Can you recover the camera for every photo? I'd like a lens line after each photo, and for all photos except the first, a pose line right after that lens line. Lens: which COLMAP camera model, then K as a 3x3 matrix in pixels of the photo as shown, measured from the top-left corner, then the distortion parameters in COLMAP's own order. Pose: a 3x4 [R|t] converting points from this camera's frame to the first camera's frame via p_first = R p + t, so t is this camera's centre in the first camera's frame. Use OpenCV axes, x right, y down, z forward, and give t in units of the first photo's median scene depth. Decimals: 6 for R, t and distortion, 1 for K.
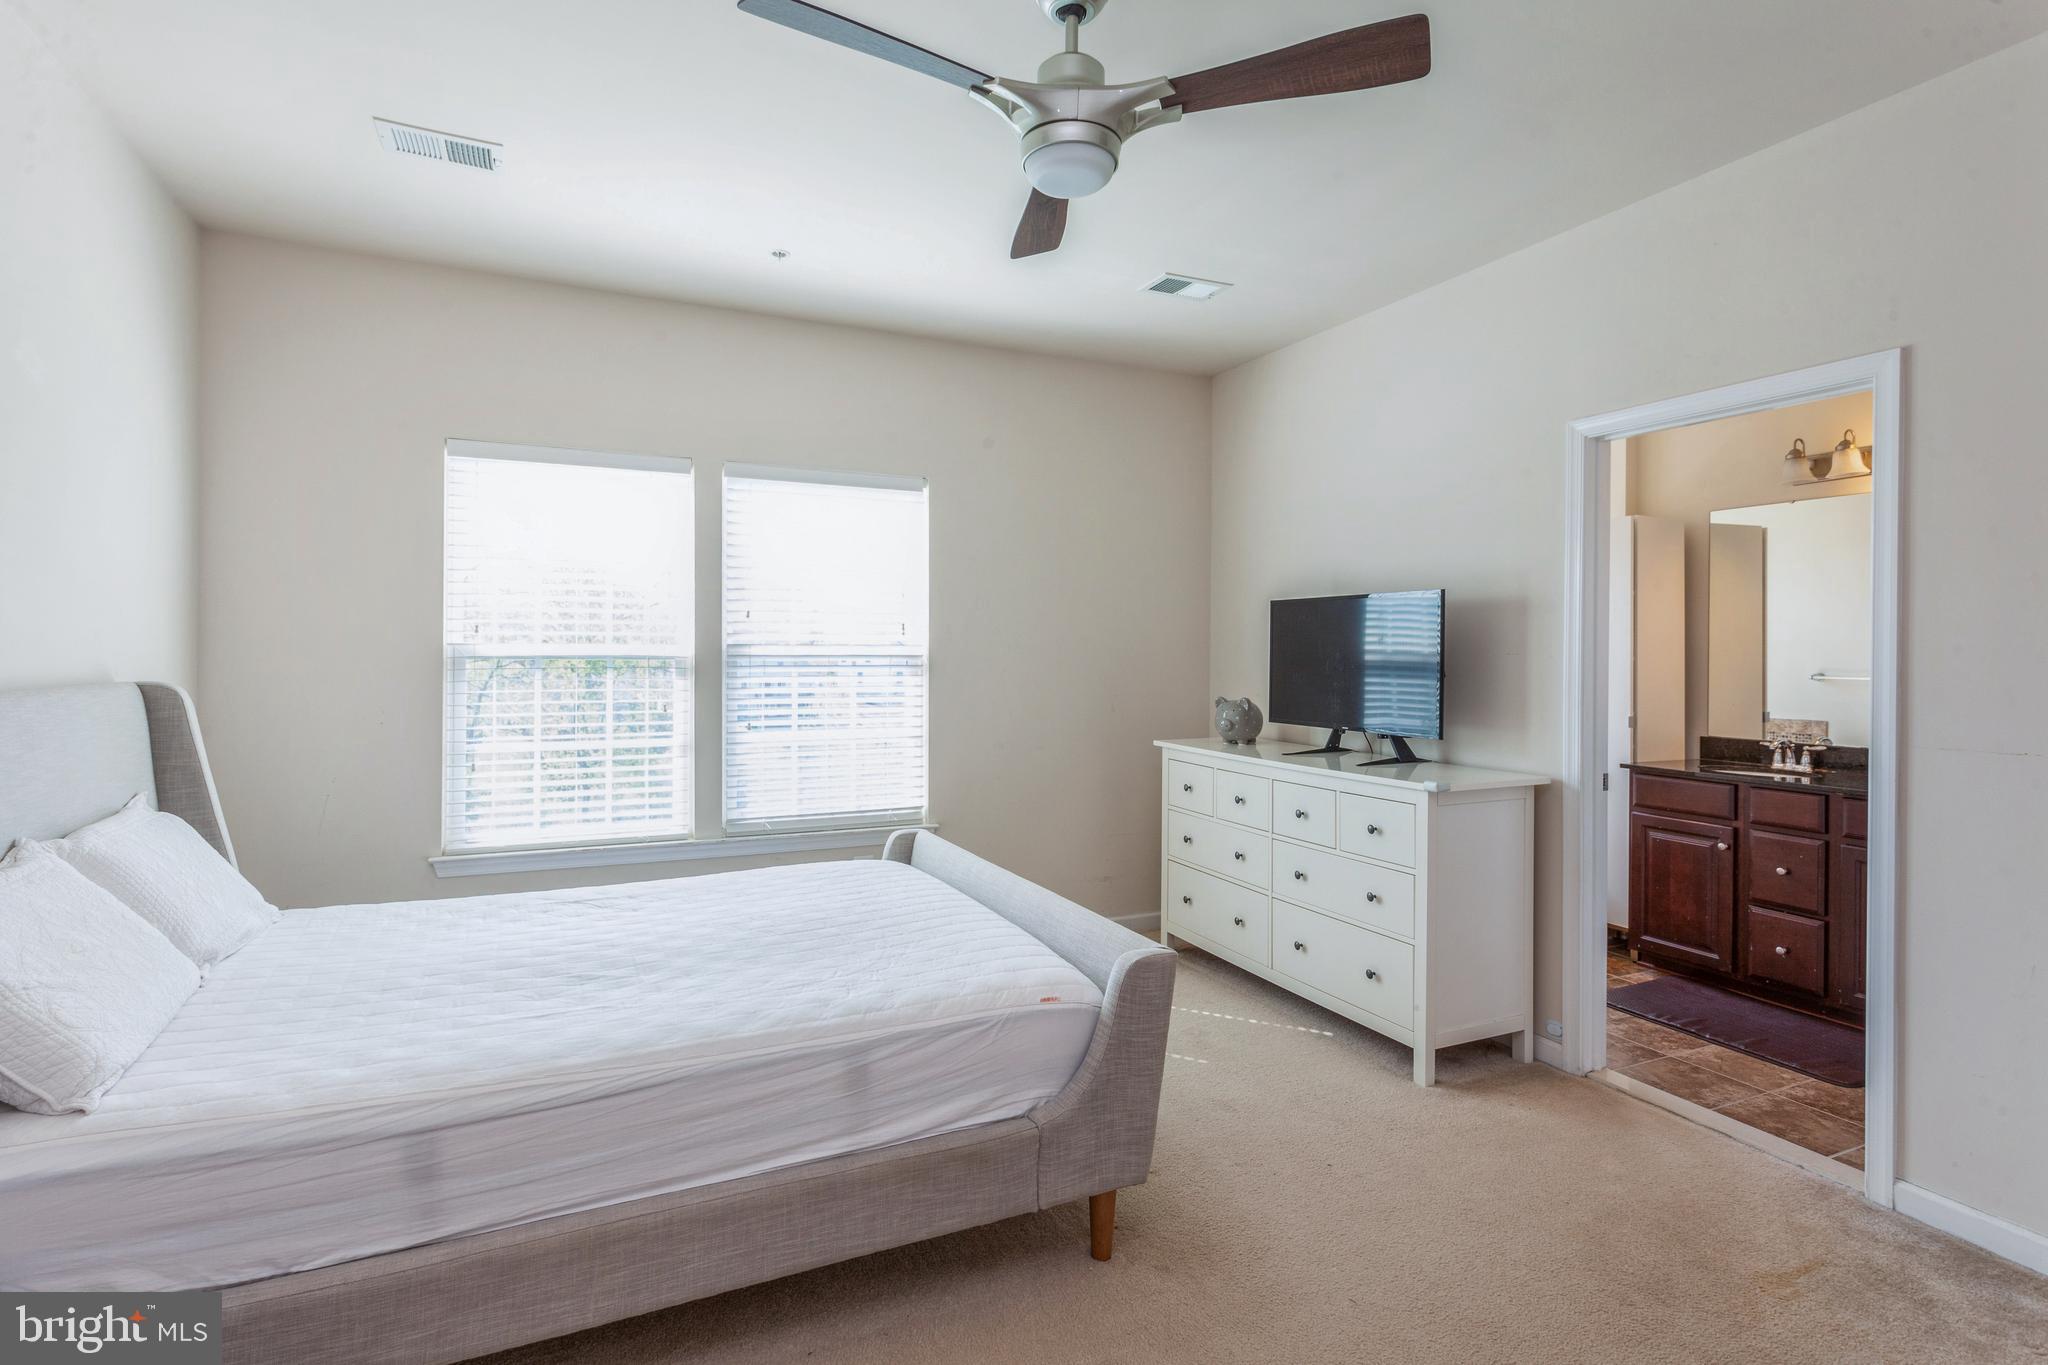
lens RADIAL K [[995.4, 0, 1023.5], [0, 995.4, 658.3], [0, 0, 1]] dist [0.005553, 0.000698]
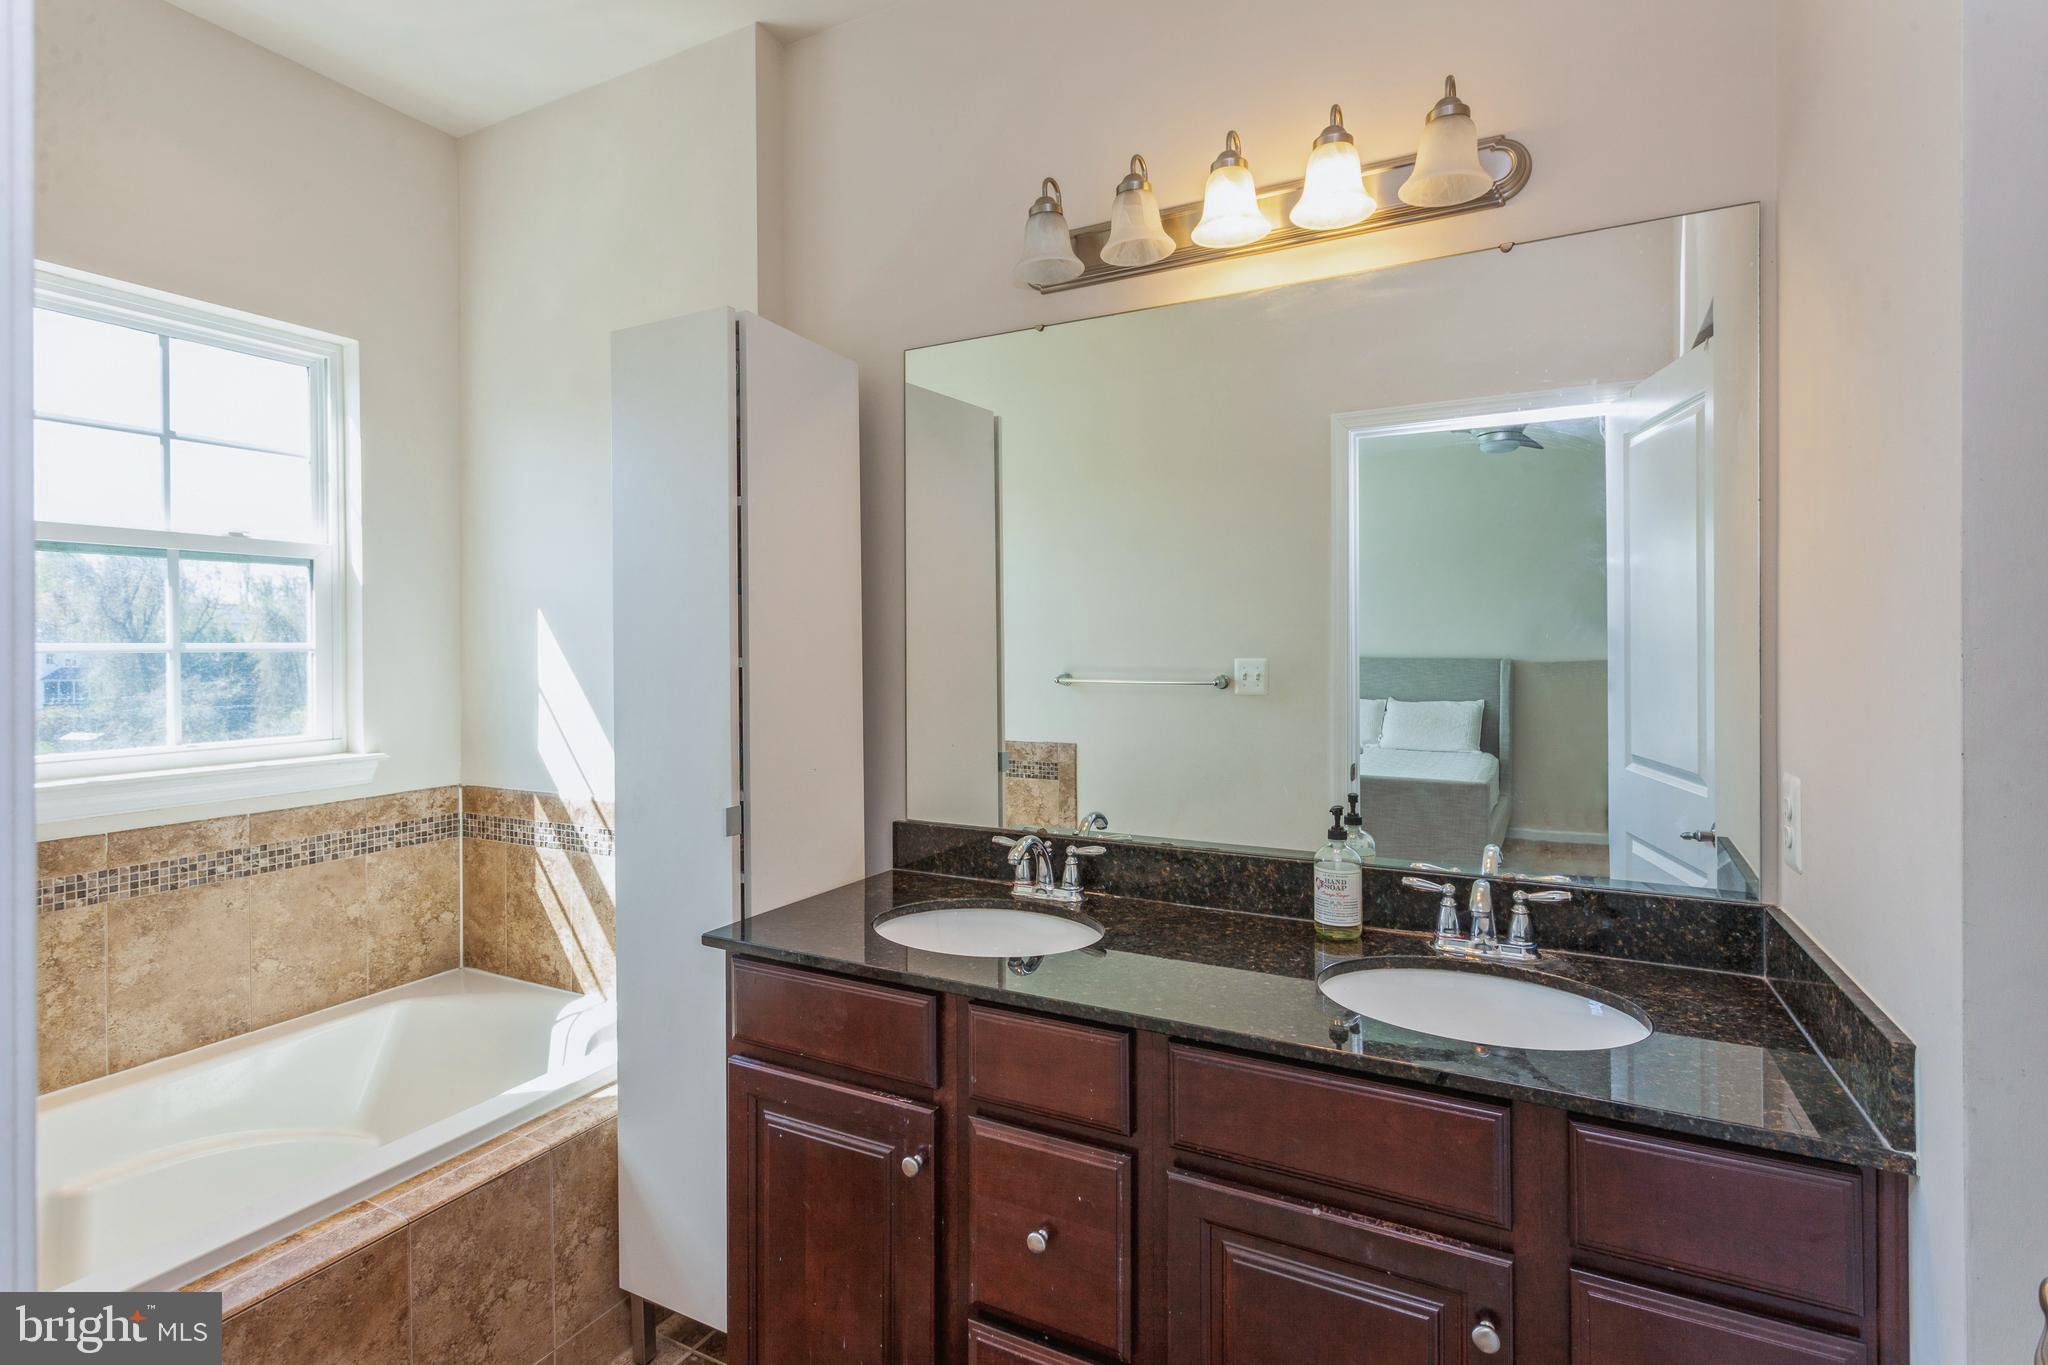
lens RADIAL K [[995.4, 0, 1023.5], [0, 995.4, 658.3], [0, 0, 1]] dist [0.005553, 0.000698]
pose [[0.791985, -0.016860, 0.610308, 0.480800], [0.012969, 0.999858, 0.010791, -0.004758], [-0.610403, -0.000631, 0.792091, 0.641652]]
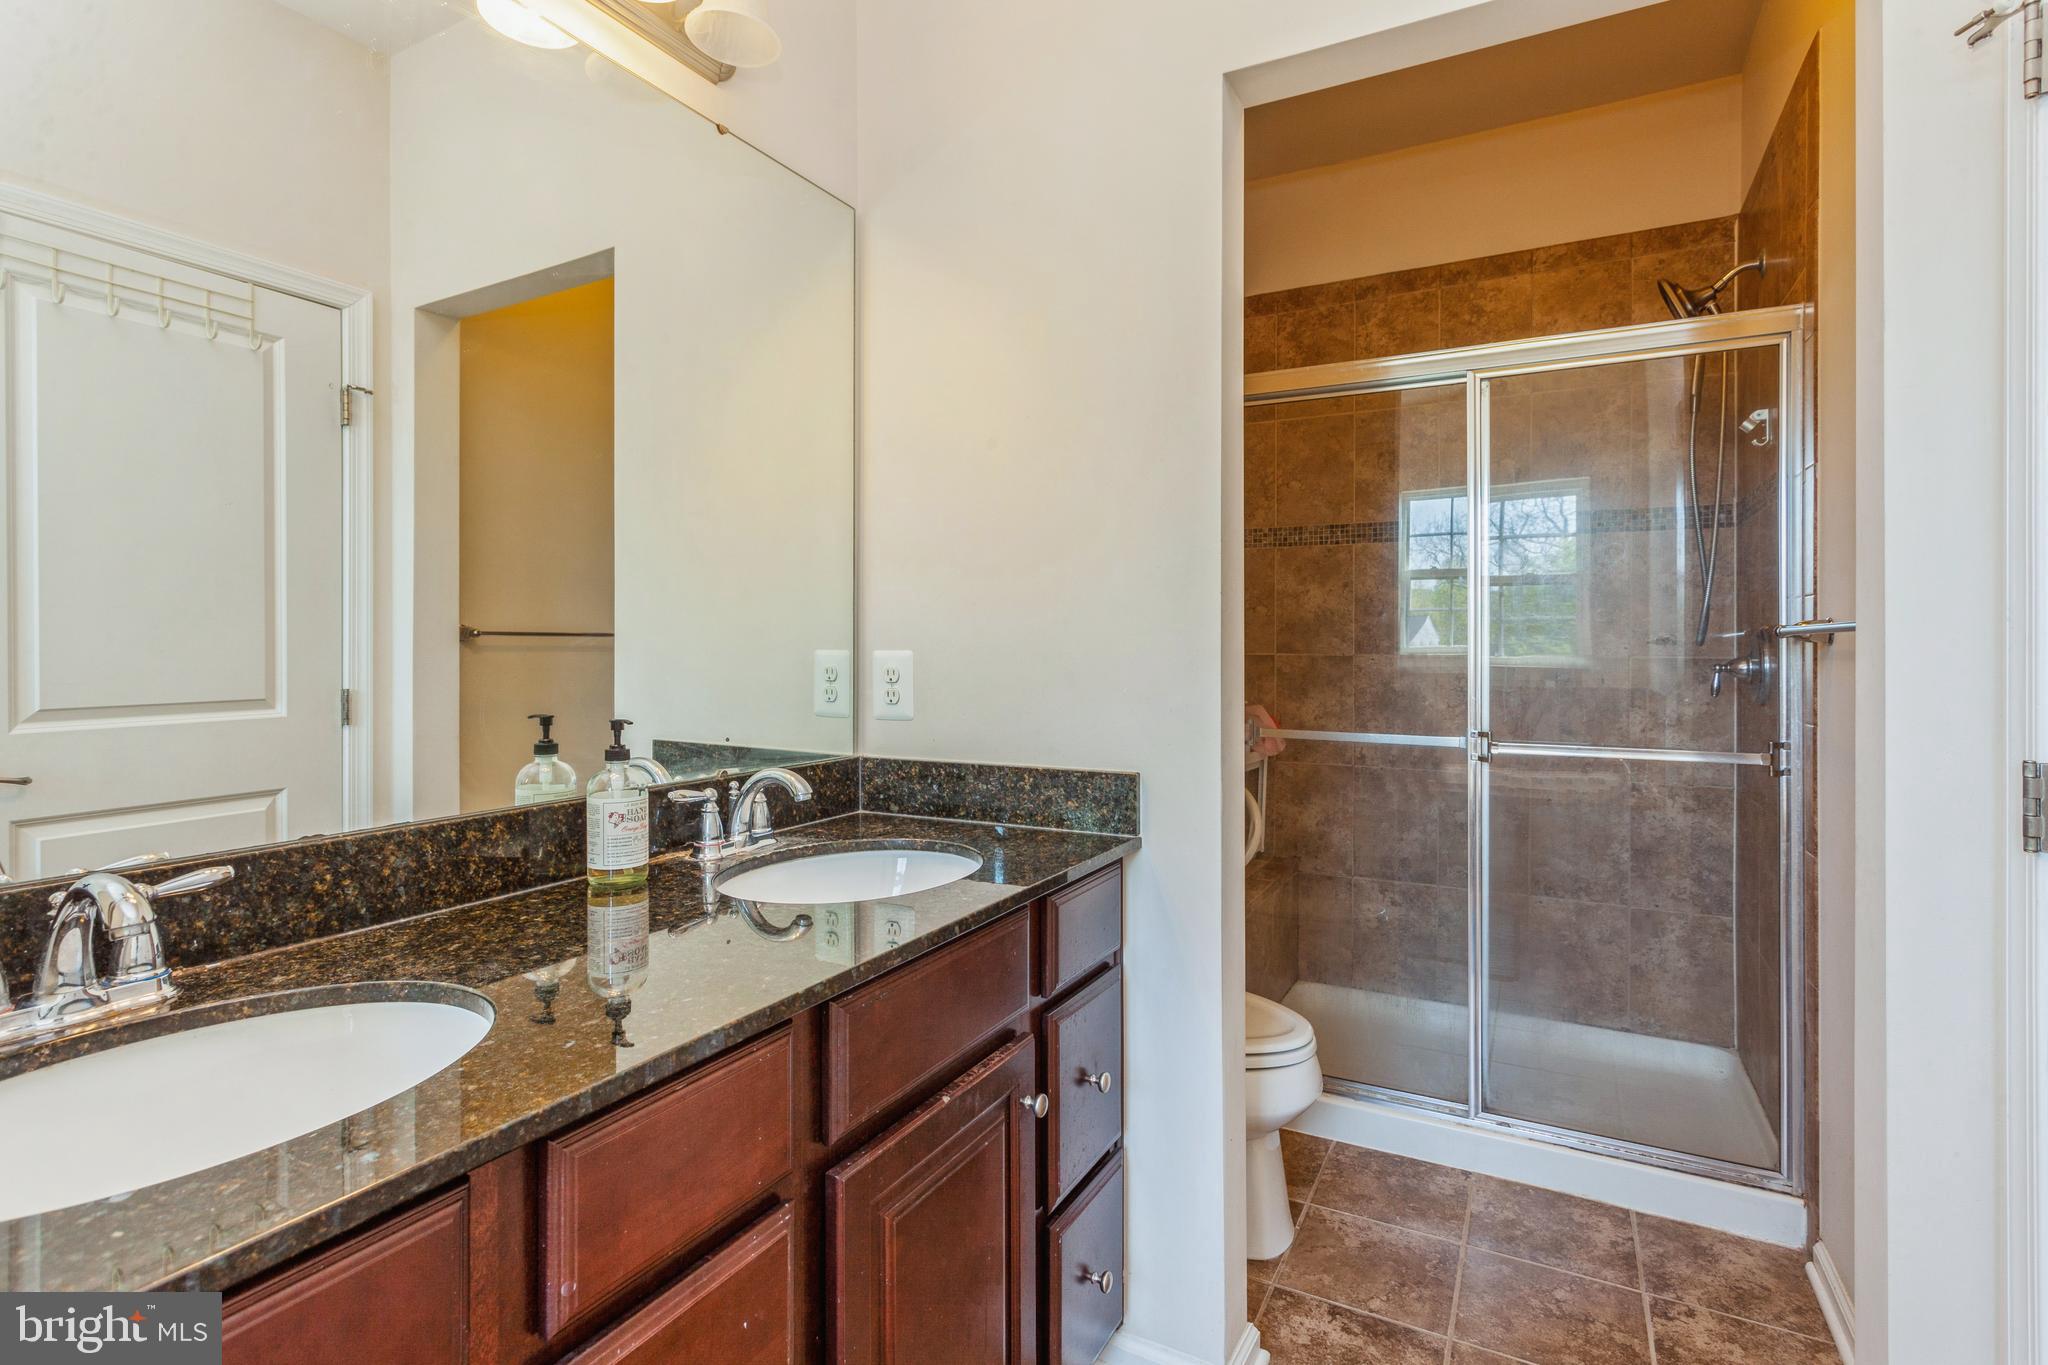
lens RADIAL K [[995.4, 0, 1023.5], [0, 995.4, 658.3], [0, 0, 1]] dist [0.005553, 0.000698]
pose [[-0.605071, -0.021402, 0.795884, 0.494991], [-0.003065, 0.999694, 0.024552, 0.033249], [-0.796166, 0.012416, -0.604951, 0.971460]]
